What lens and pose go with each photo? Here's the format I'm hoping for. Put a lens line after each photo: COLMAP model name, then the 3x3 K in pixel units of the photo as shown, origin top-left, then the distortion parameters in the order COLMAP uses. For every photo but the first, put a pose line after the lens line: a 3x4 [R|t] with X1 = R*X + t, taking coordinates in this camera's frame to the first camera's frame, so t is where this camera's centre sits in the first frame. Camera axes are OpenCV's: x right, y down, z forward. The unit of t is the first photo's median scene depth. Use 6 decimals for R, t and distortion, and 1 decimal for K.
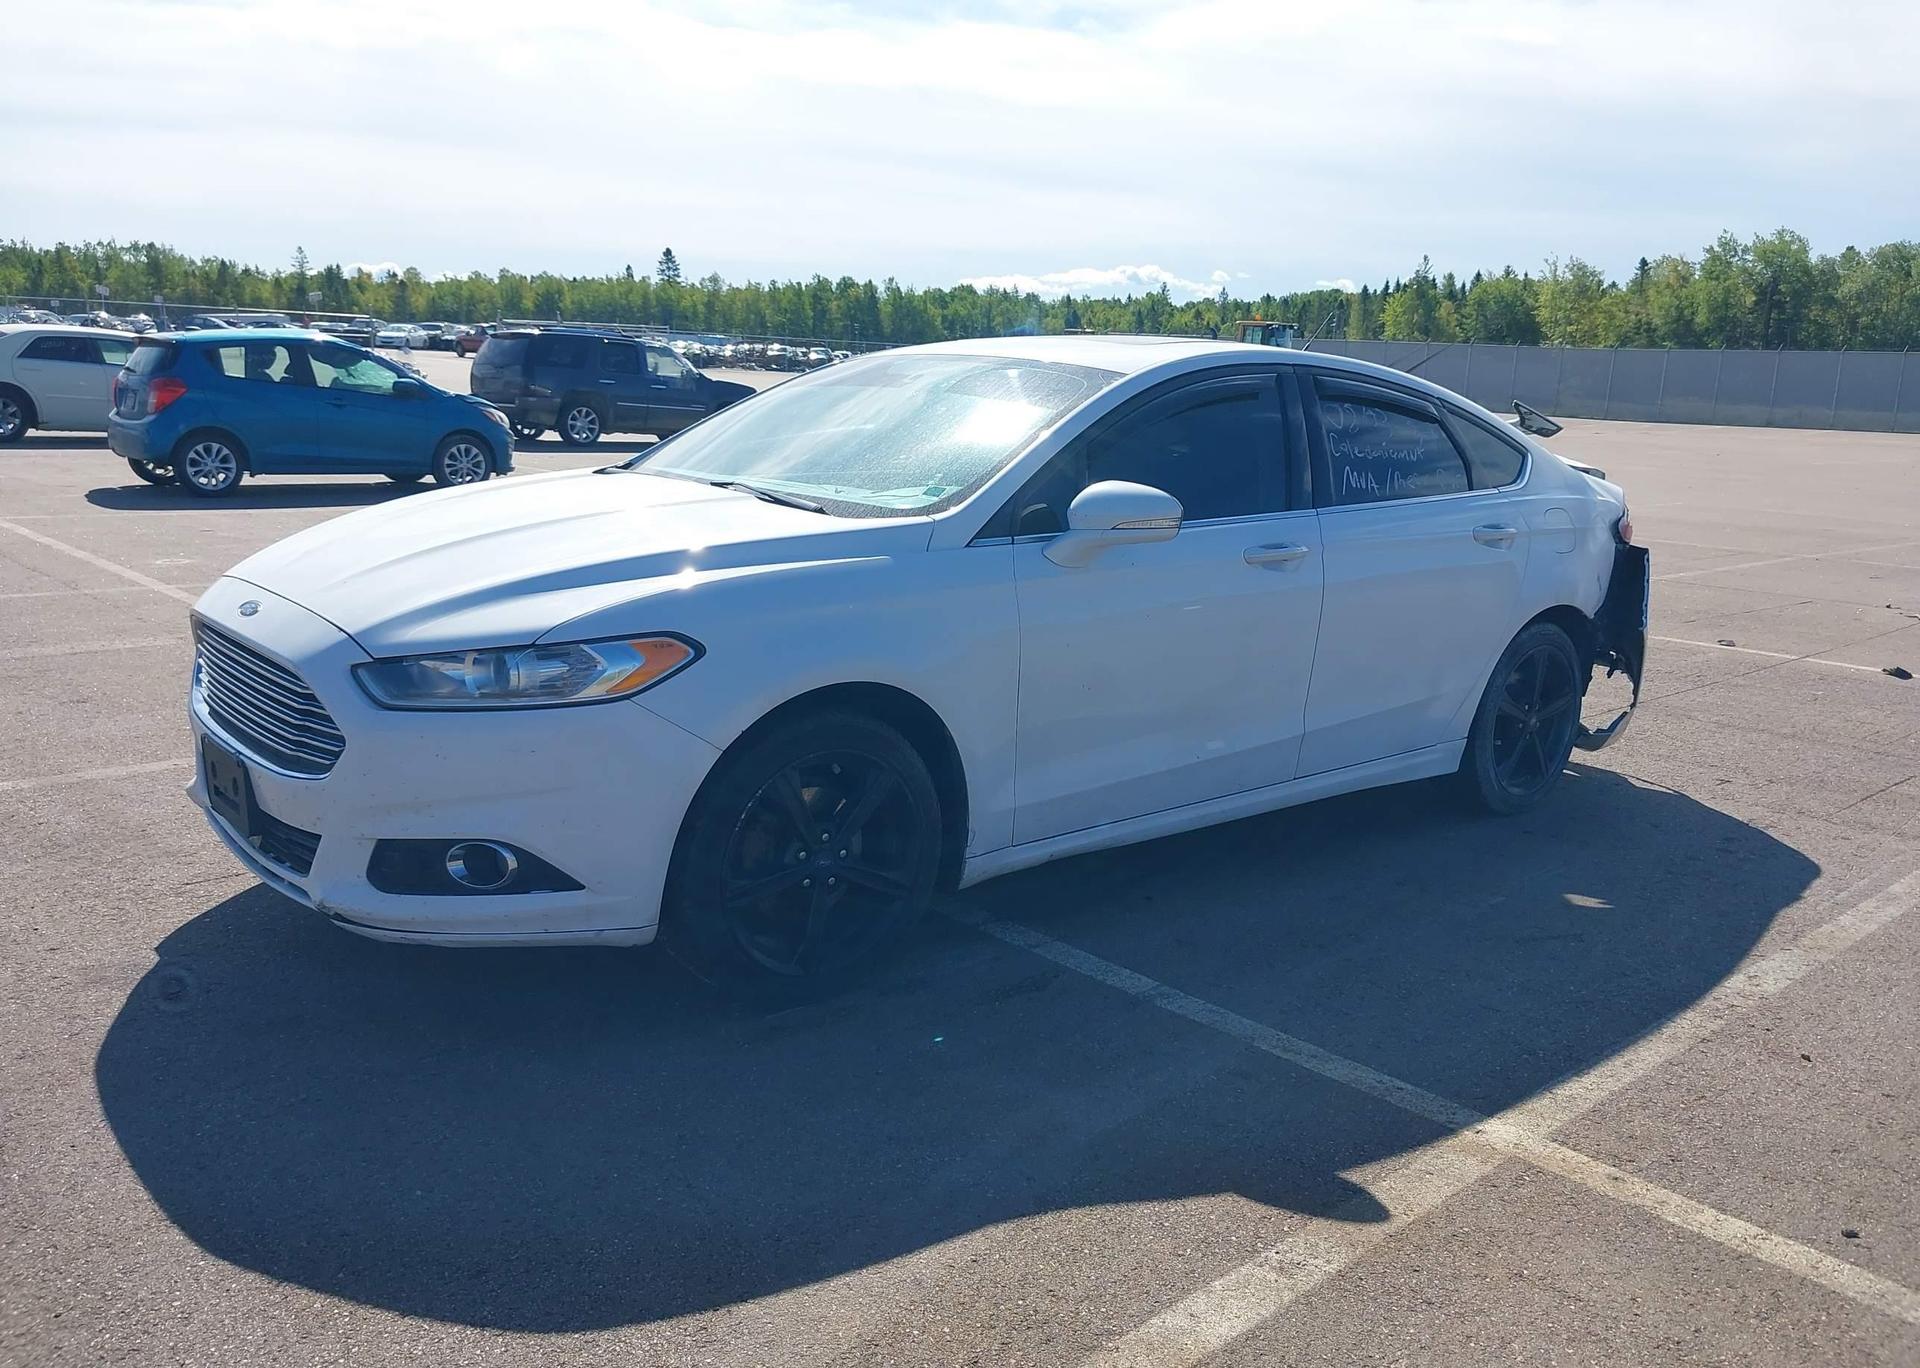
lens RADIAL K [[1513.0, 0, 964.5], [0, 1513.0, 688.2], [0, 0, 1]] dist [0.012952, -0.013200]
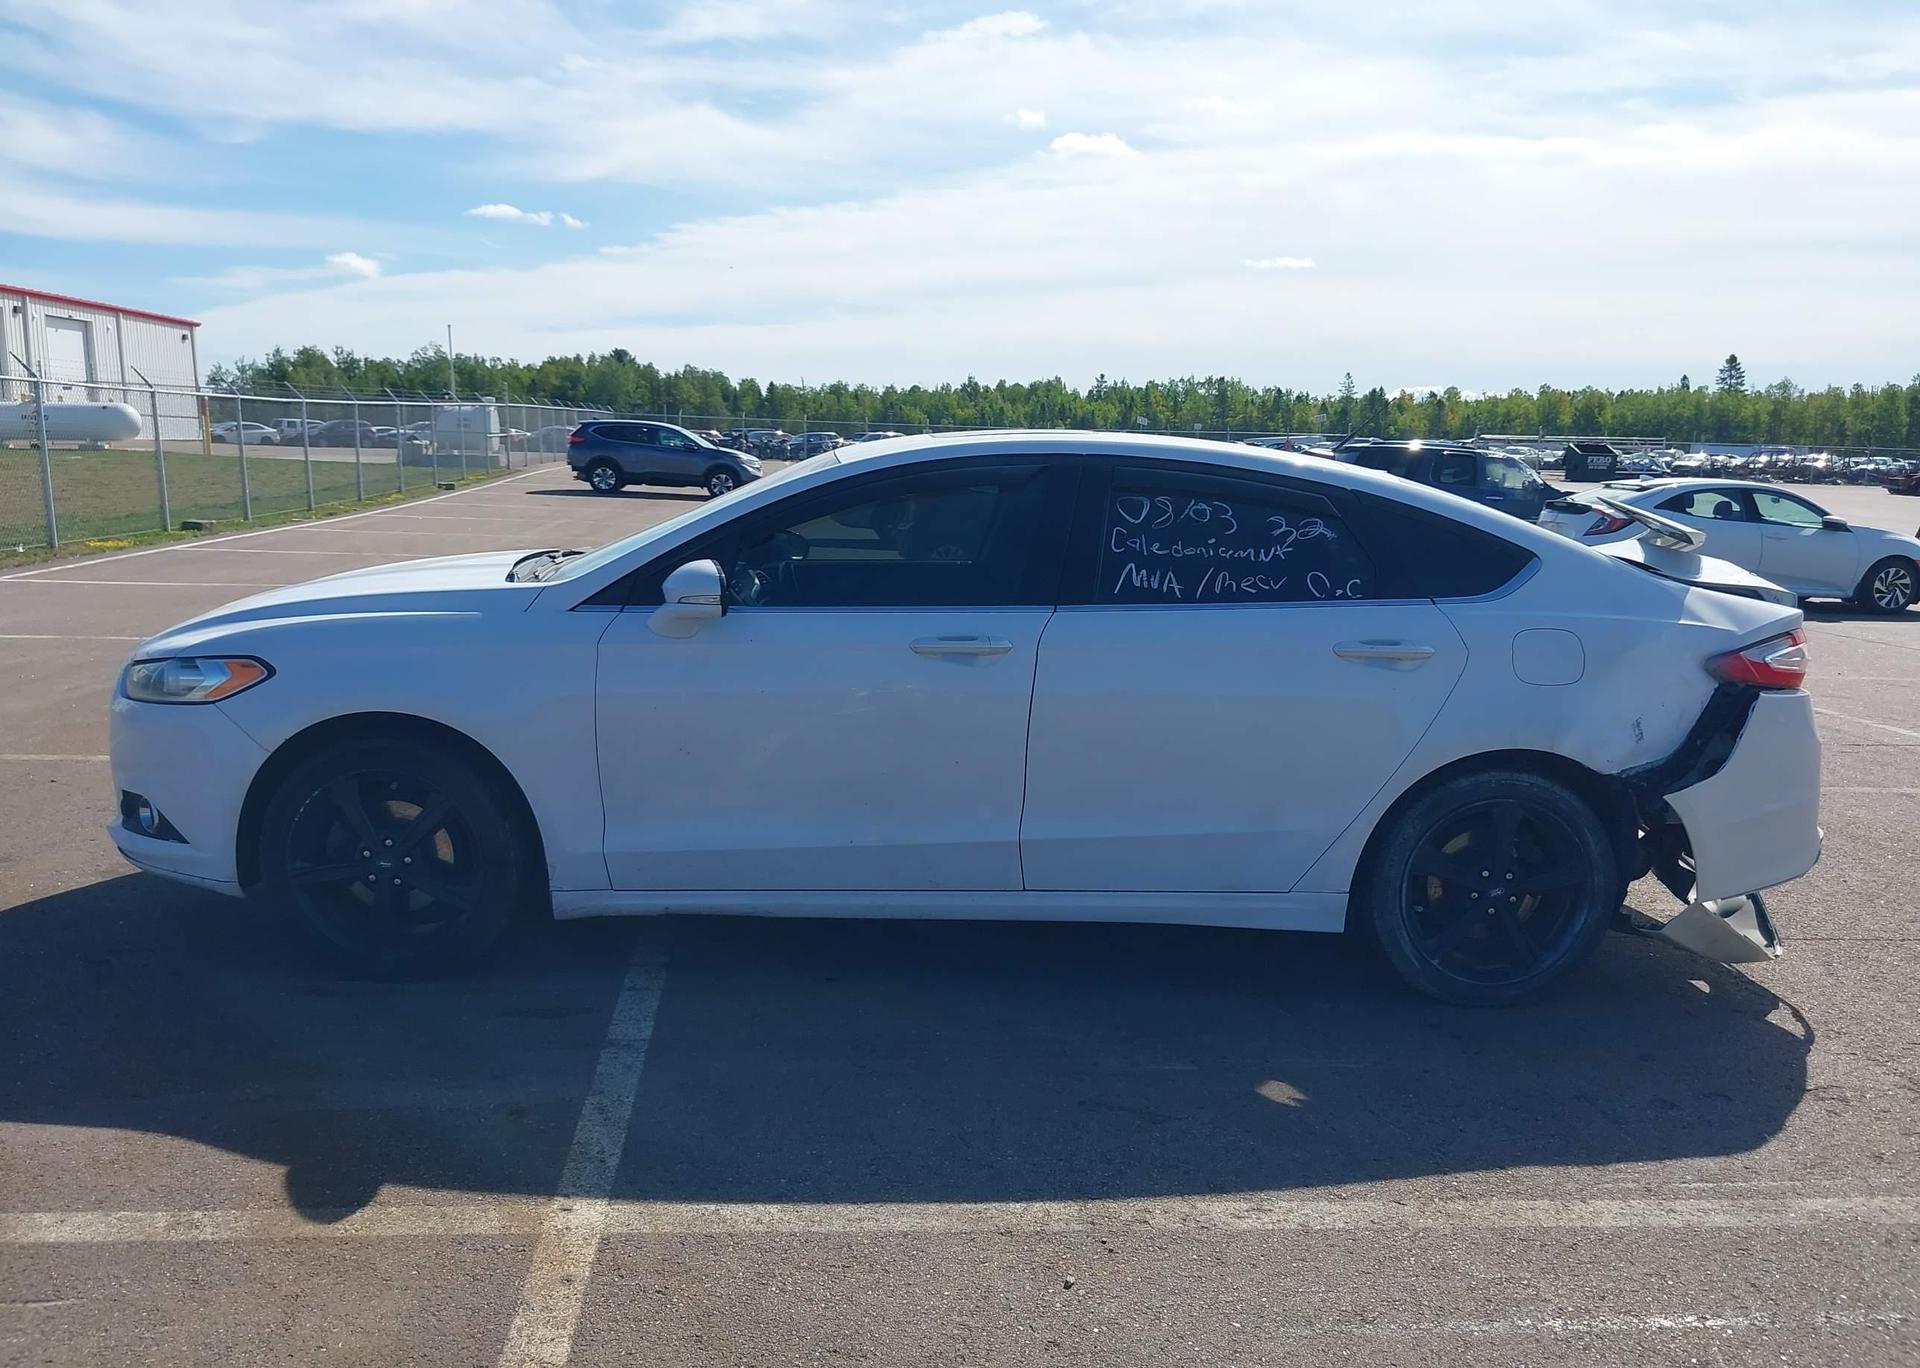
lens RADIAL K [[1513.0, 0, 948.1], [0, 1513.0, 685.3], [0, 0, 1]] dist [0.012952, -0.013200]
pose [[0.792159, 0.076118, -0.605549, 0.874924], [-0.122156, 0.991889, -0.035120, -0.032958], [0.597965, 0.101792, 0.795033, 0.259685]]
